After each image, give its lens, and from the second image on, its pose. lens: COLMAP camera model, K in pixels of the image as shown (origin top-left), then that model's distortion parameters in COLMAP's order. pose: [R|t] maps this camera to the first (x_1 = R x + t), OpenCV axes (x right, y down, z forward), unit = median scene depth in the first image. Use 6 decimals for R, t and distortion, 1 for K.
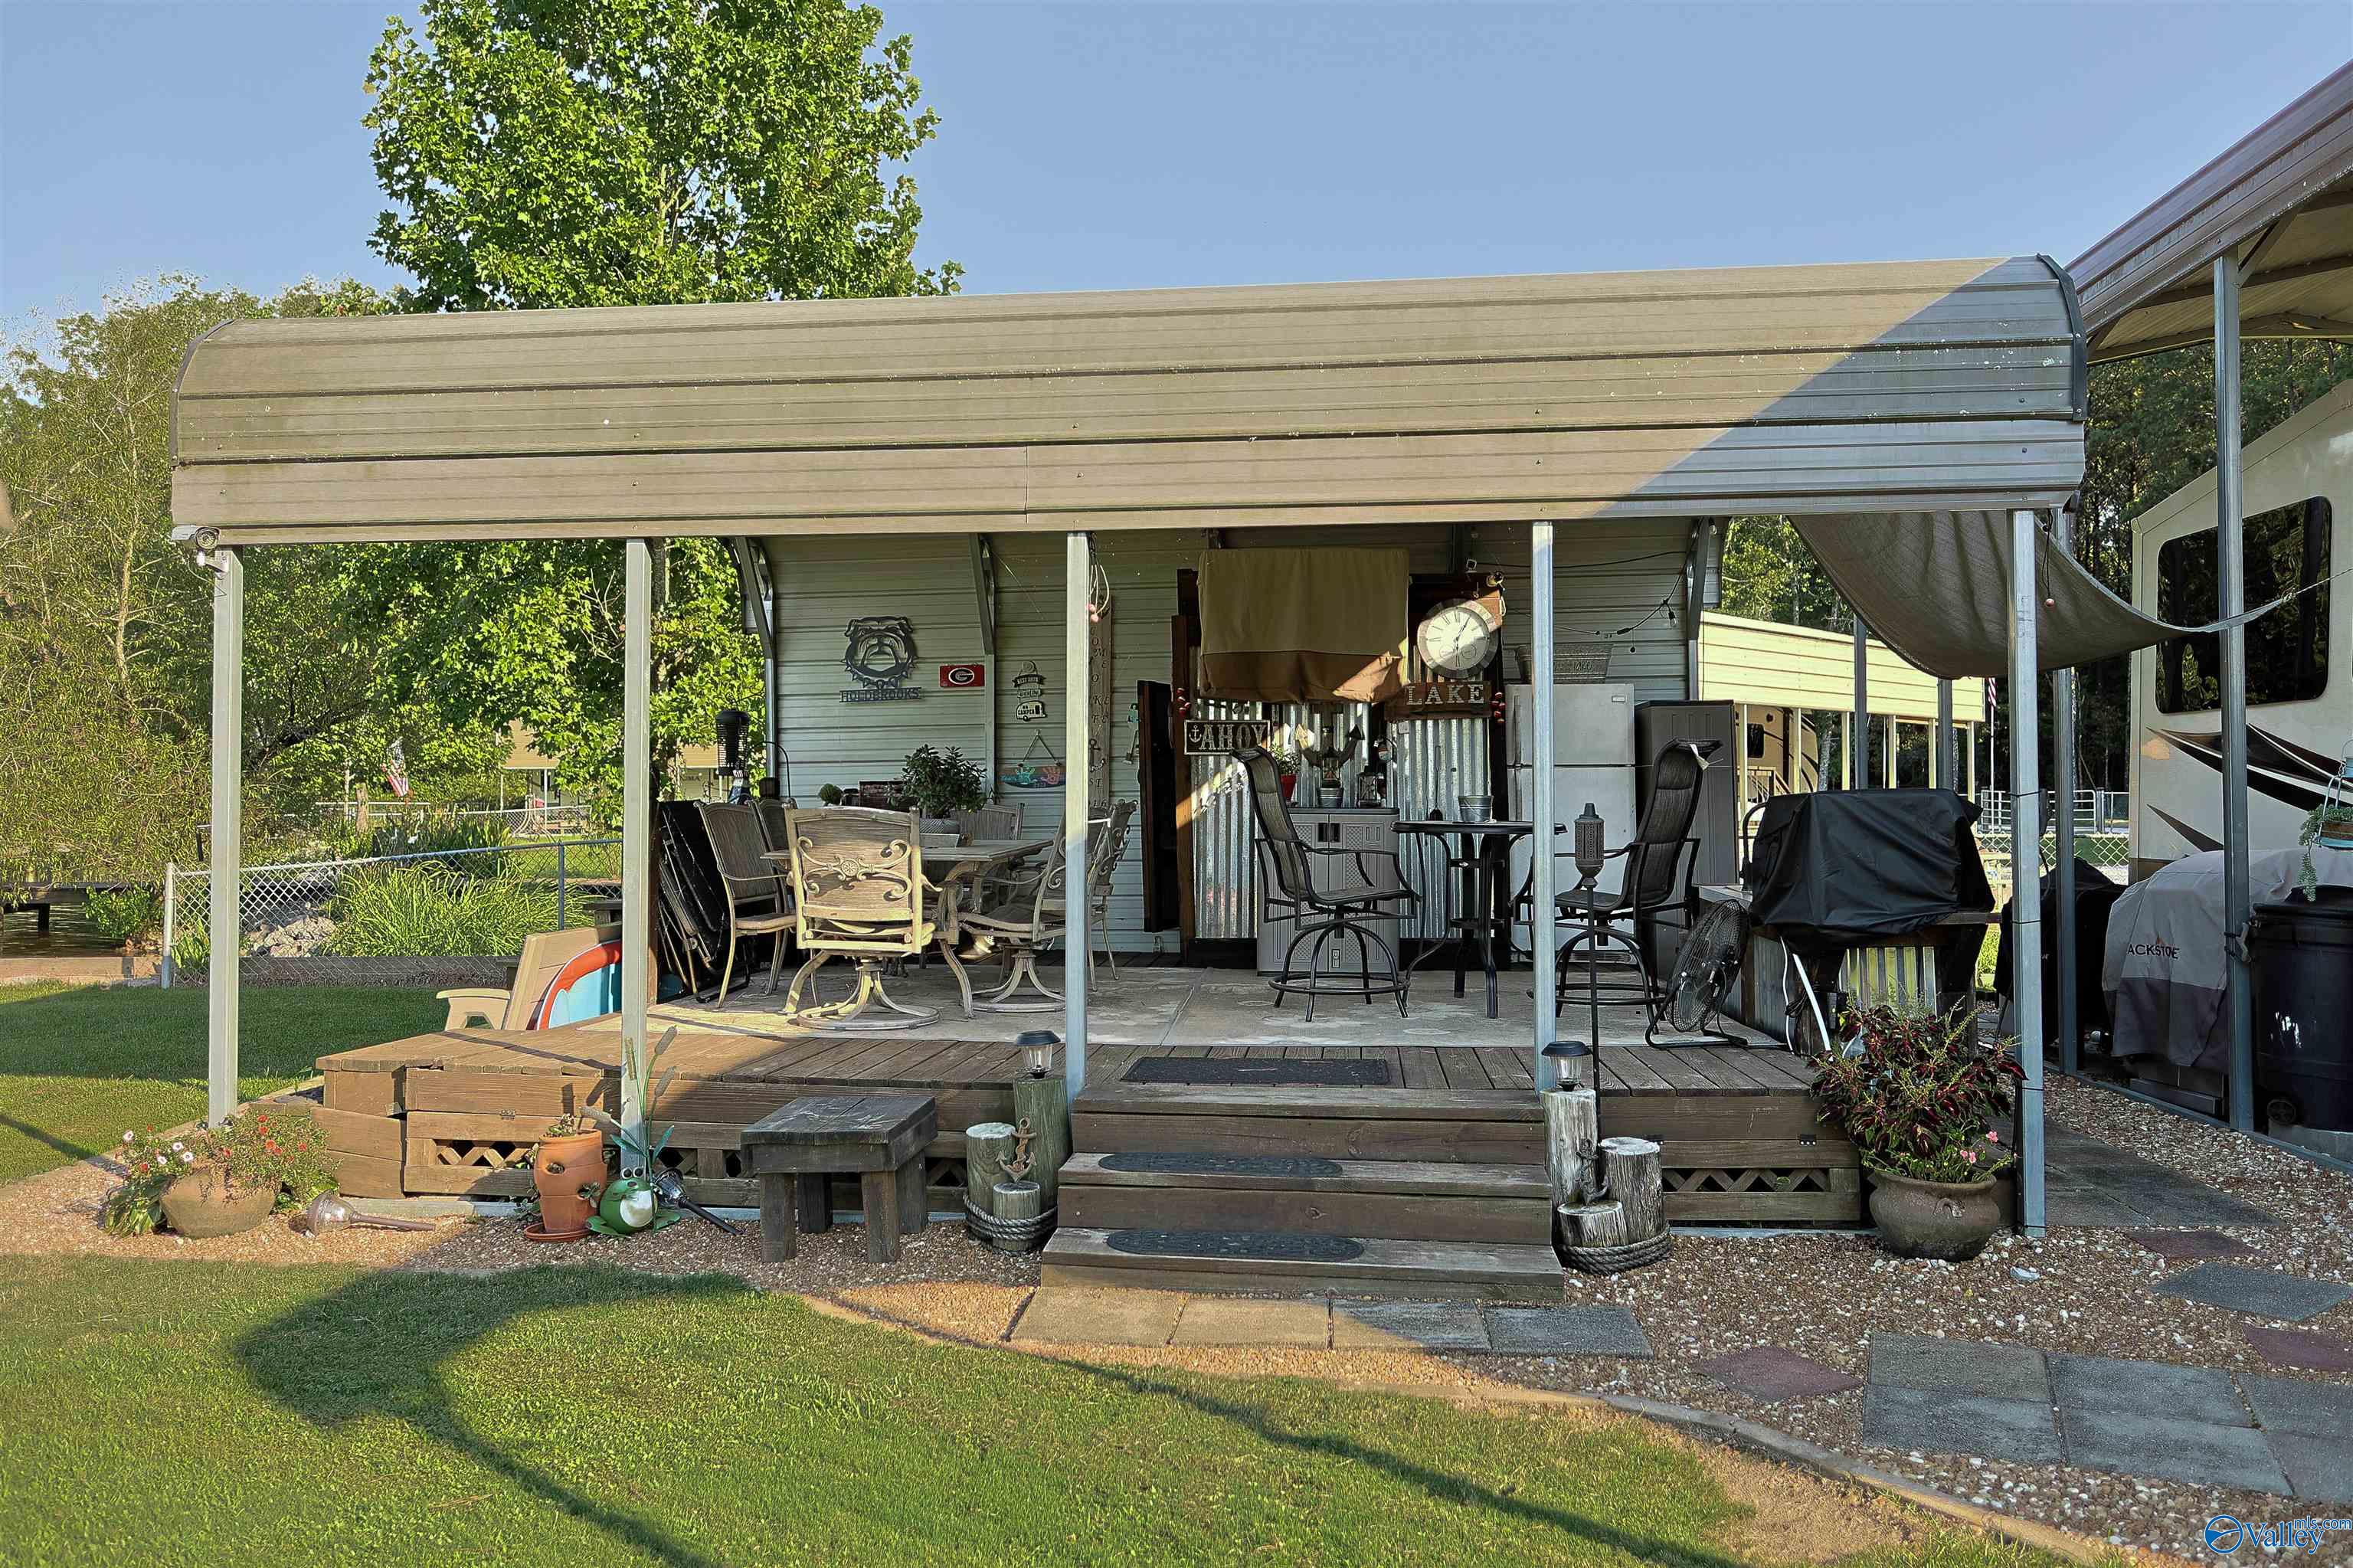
lens RADIAL K [[1677.0, 0, 1170.5], [0, 1677.0, 784.7], [0, 0, 1]] dist [-0.001633, 0.000940]
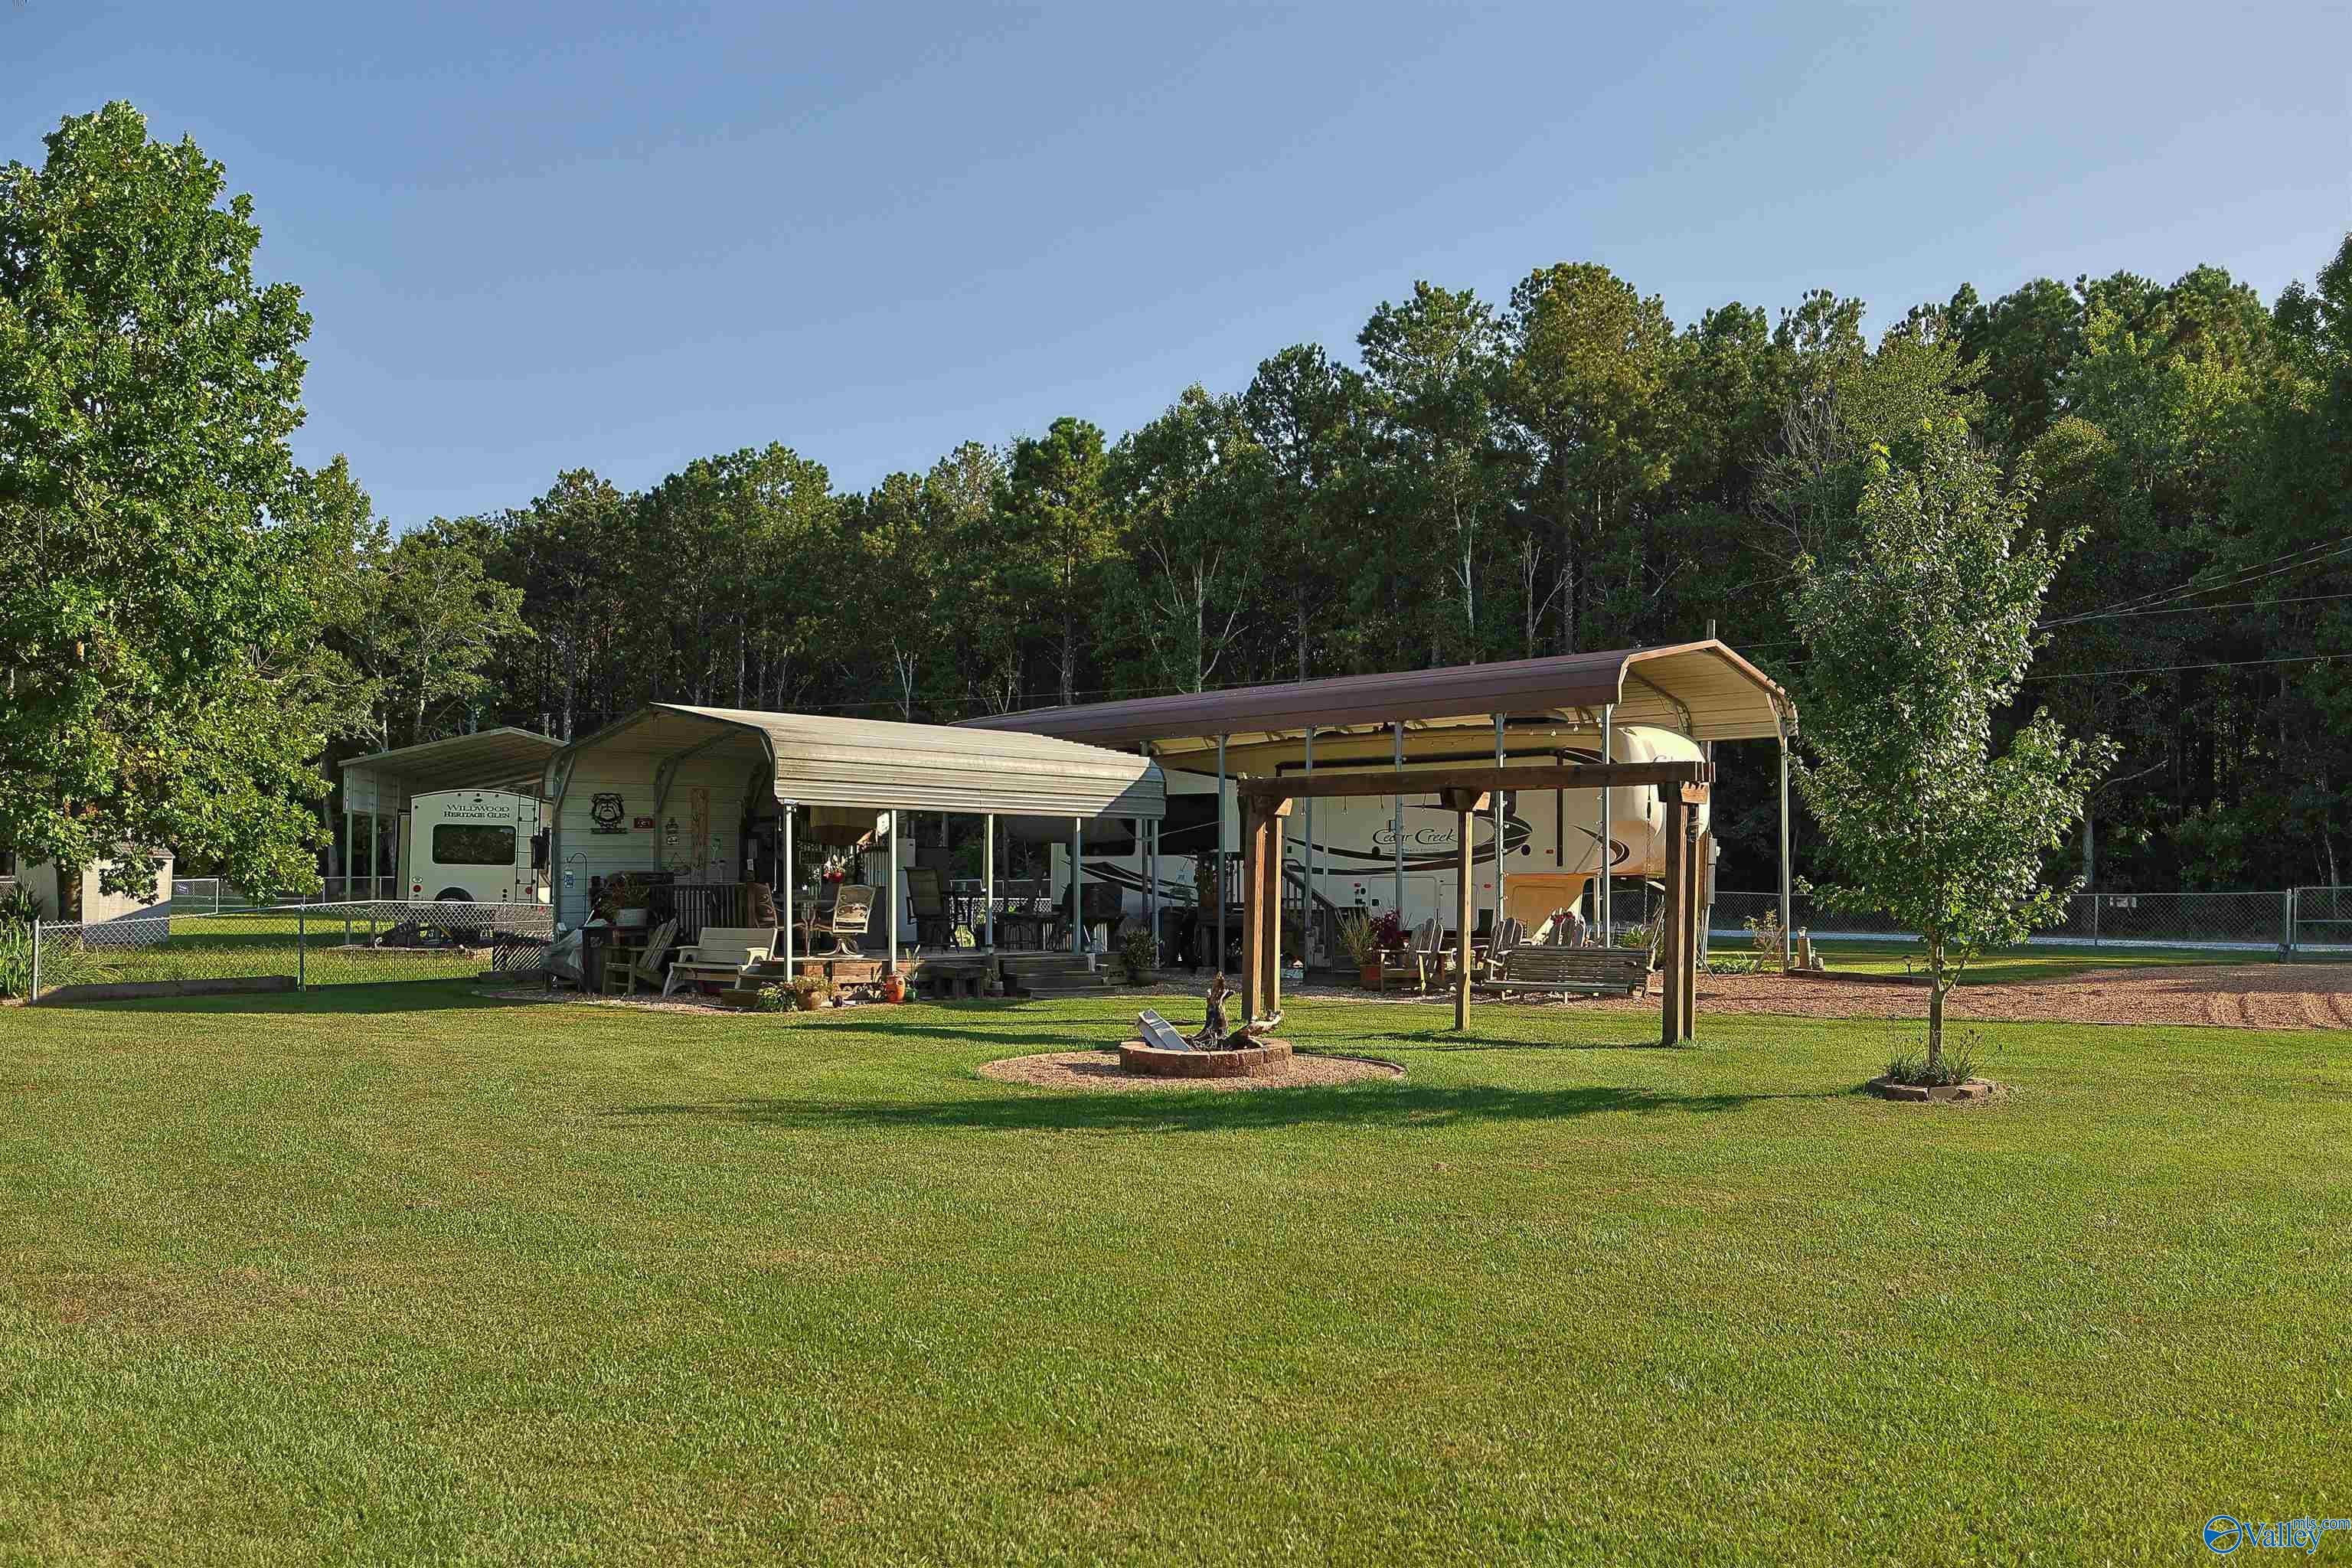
lens RADIAL K [[1677.2, 0, 1172.4], [0, 1677.2, 785.9], [0, 0, 1]] dist [-0.000903, -0.000297]
pose [[0.600435, 0.048540, 0.798199, -1.651002], [-0.016055, 0.998687, -0.048655, -0.023102], [-0.799512, 0.016399, 0.600426, -0.936268]]
